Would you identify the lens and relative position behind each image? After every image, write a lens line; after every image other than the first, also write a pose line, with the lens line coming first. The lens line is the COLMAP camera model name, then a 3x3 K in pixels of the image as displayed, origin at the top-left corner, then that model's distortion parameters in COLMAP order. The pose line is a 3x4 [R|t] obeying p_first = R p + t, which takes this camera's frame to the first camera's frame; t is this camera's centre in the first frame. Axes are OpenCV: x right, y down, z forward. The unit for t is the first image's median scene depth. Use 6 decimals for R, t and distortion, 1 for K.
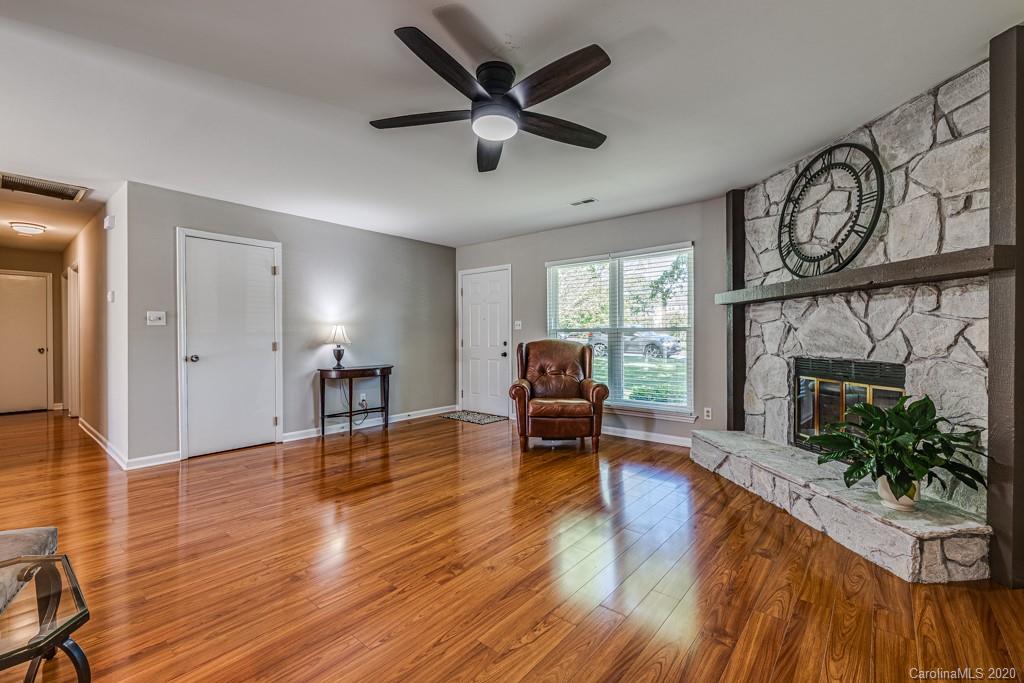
lens RADIAL K [[440.3, 0, 513.7], [0, 440.3, 336.9], [0, 0, 1]] dist [0.005199, -0.004252]
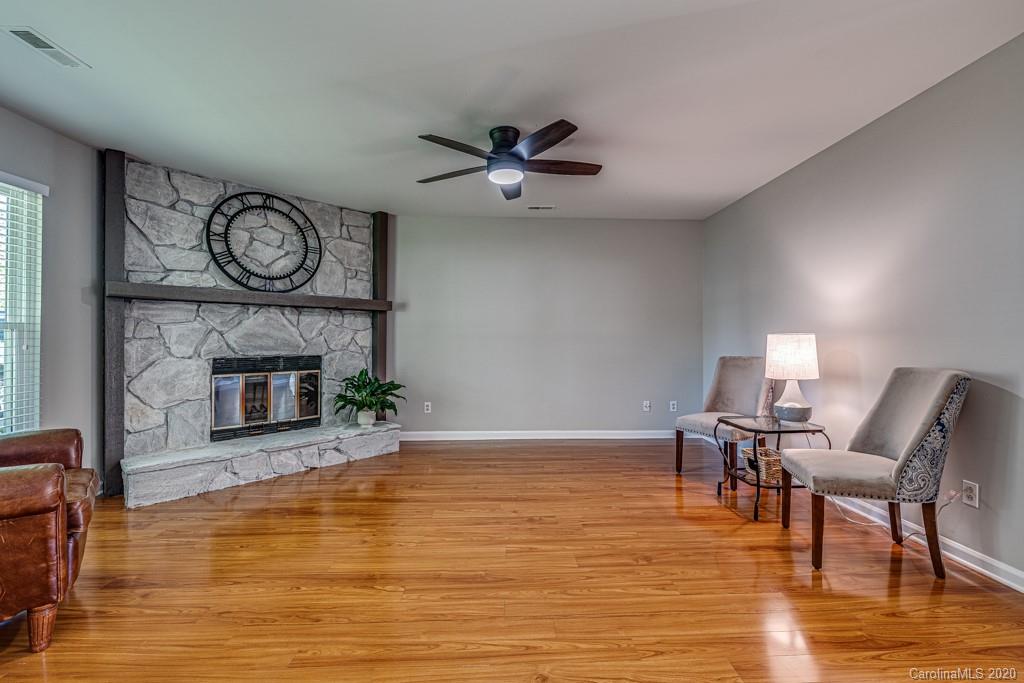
lens RADIAL K [[440.3, 0, 516.4], [0, 440.3, 337.0], [0, 0, 1]] dist [0.005199, -0.004252]
pose [[-0.674122, 0.004359, 0.738607, -0.726416], [0.000332, 0.999984, -0.005598, 0.001097], [-0.738620, -0.003529, -0.674113, 1.324491]]
